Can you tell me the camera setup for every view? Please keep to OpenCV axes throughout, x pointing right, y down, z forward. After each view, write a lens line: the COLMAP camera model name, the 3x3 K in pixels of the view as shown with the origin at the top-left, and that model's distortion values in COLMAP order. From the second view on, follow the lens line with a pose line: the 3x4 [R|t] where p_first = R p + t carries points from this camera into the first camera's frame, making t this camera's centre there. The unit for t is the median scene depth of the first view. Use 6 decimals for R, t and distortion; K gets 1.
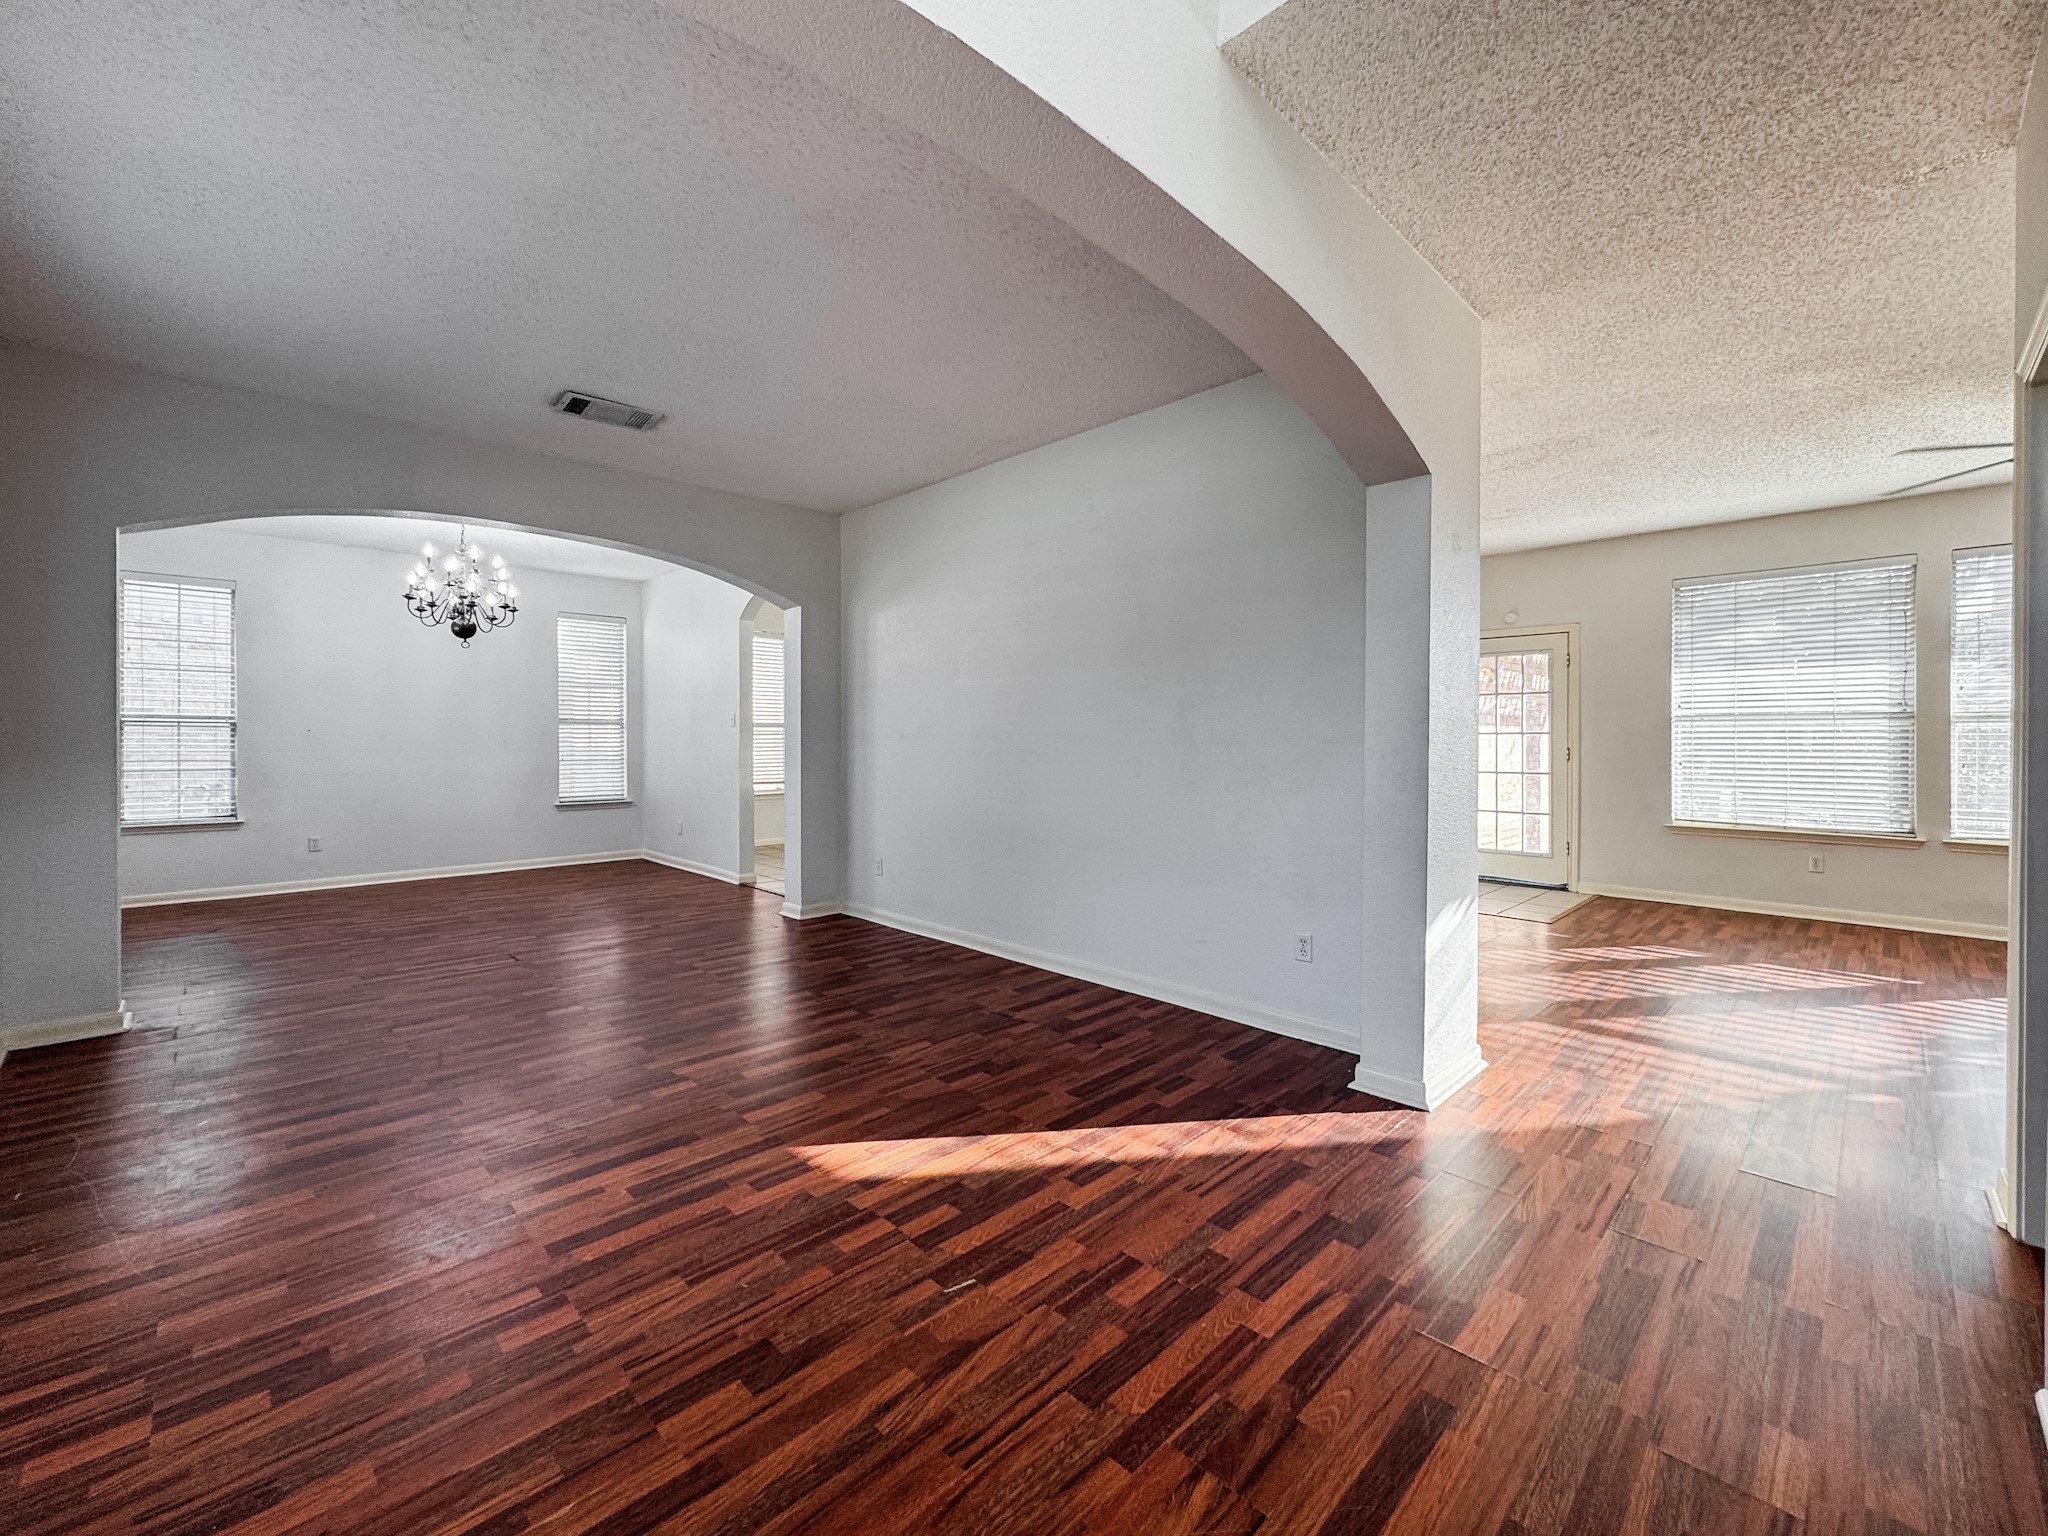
lens RADIAL K [[832.0, 0, 1025.6], [0, 832.0, 733.1], [0, 0, 1]] dist [0.001112, 0.000079]
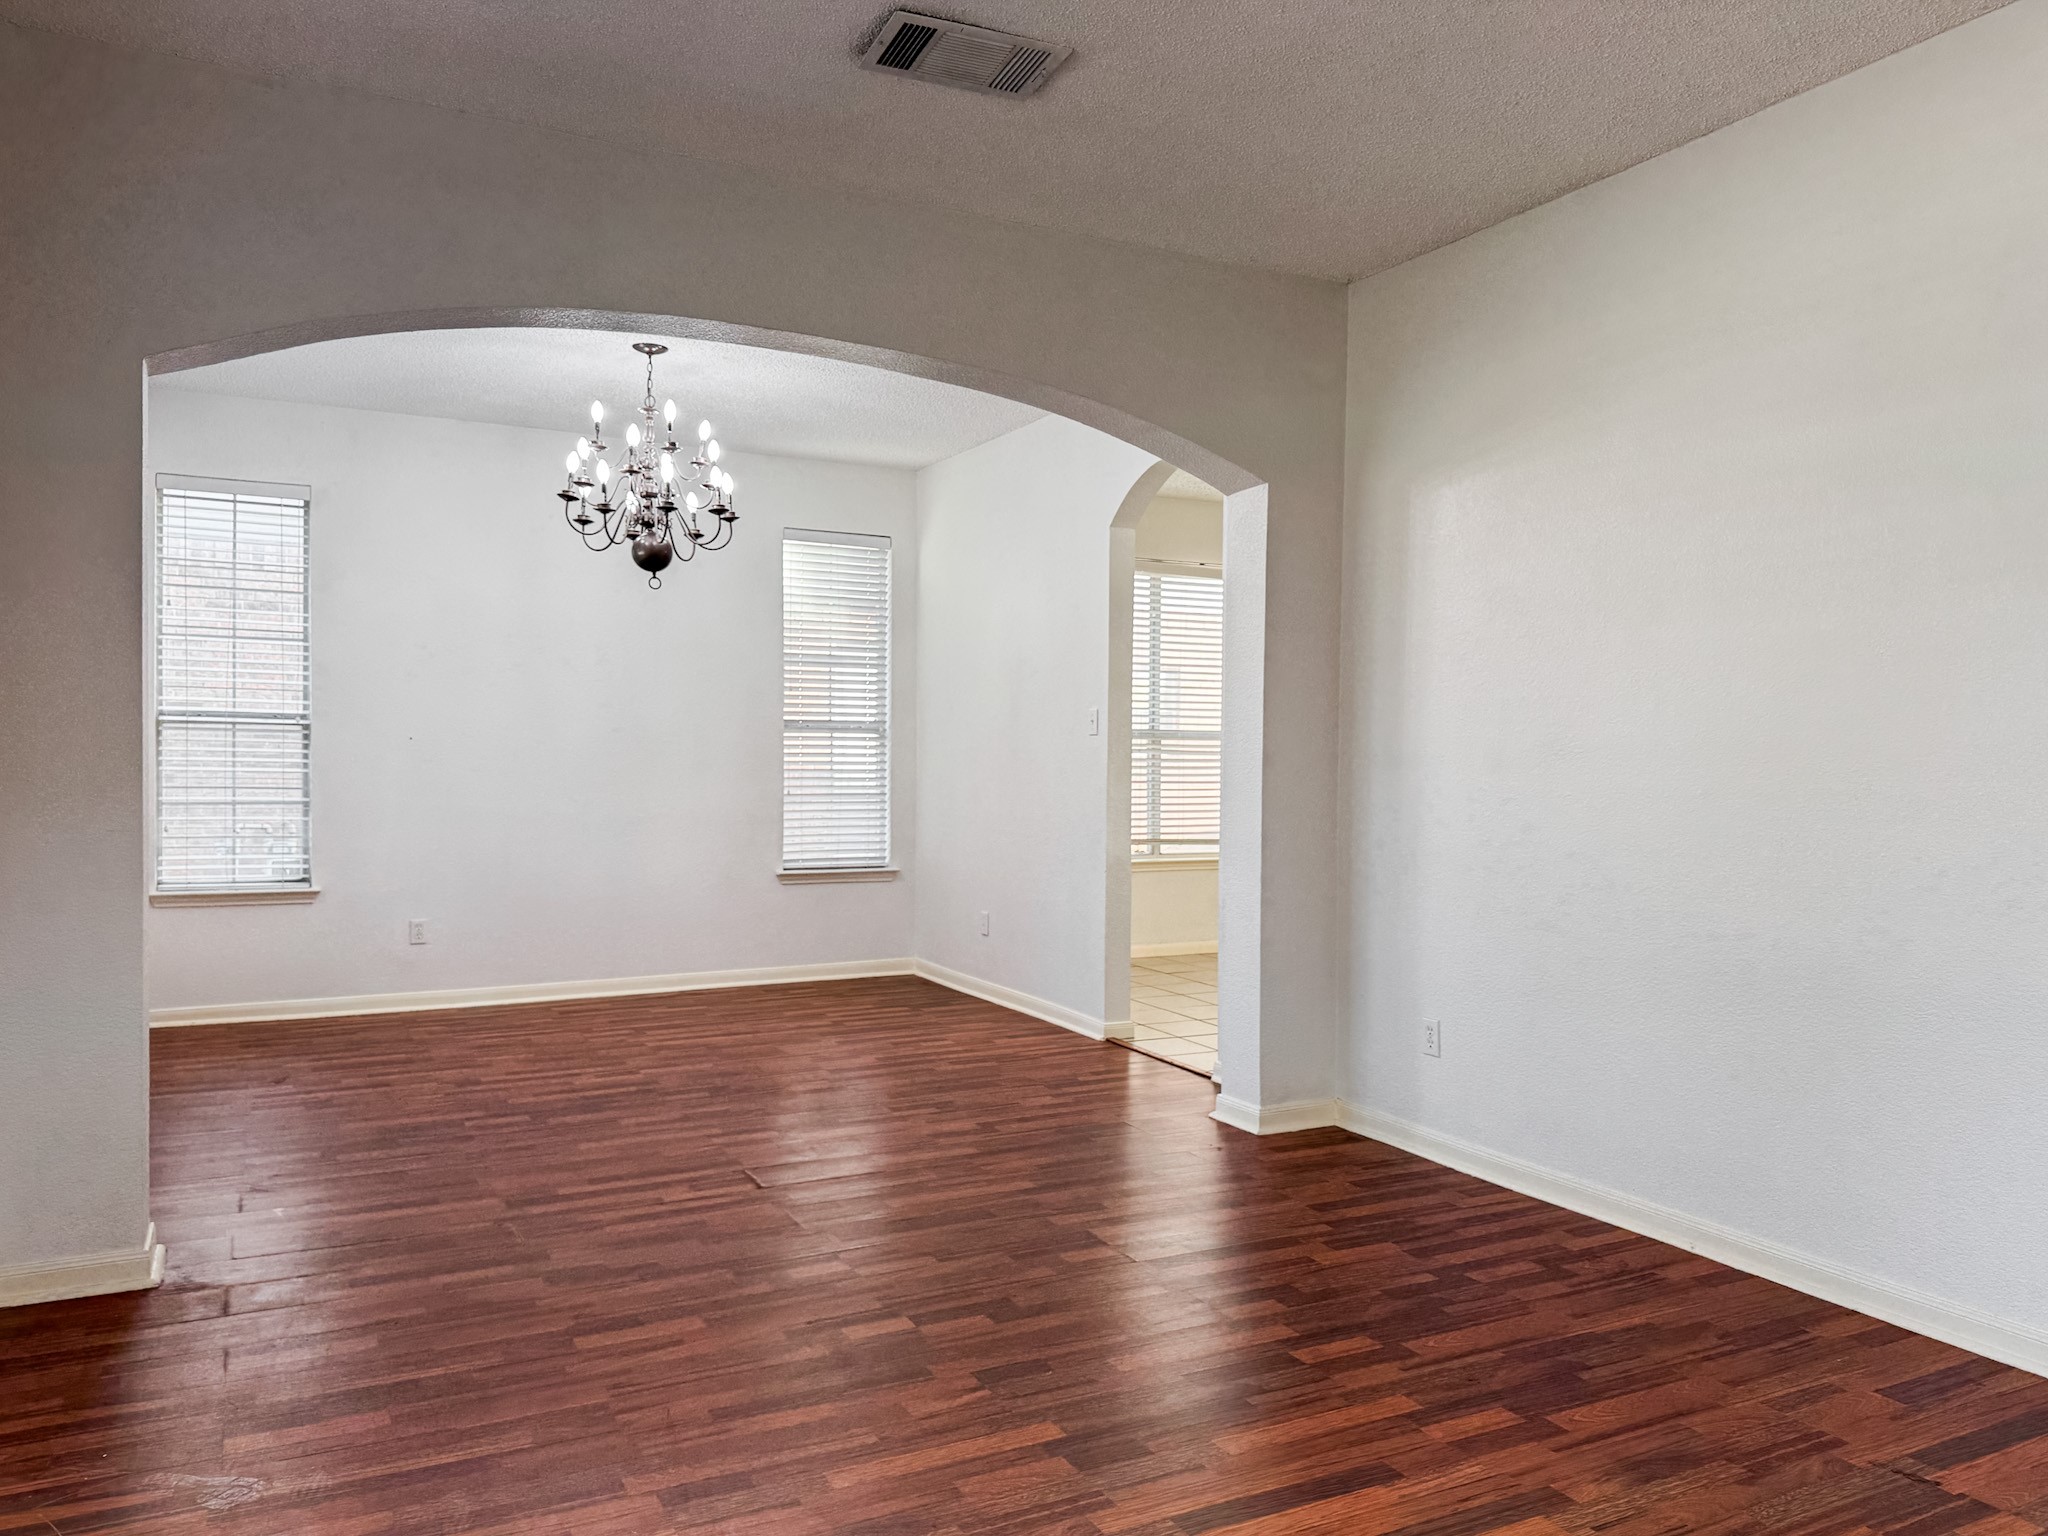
lens RADIAL K [[1472.5, 0, 1024.0], [0, 1472.5, 768.0], [0, 0, 1]] dist [0.101972, -0.133530]
pose [[0.952551, 0.011105, -0.304176, -0.142802], [-0.007346, 0.999882, 0.013498, 0.000954], [0.304290, -0.010623, 0.952520, 0.141887]]
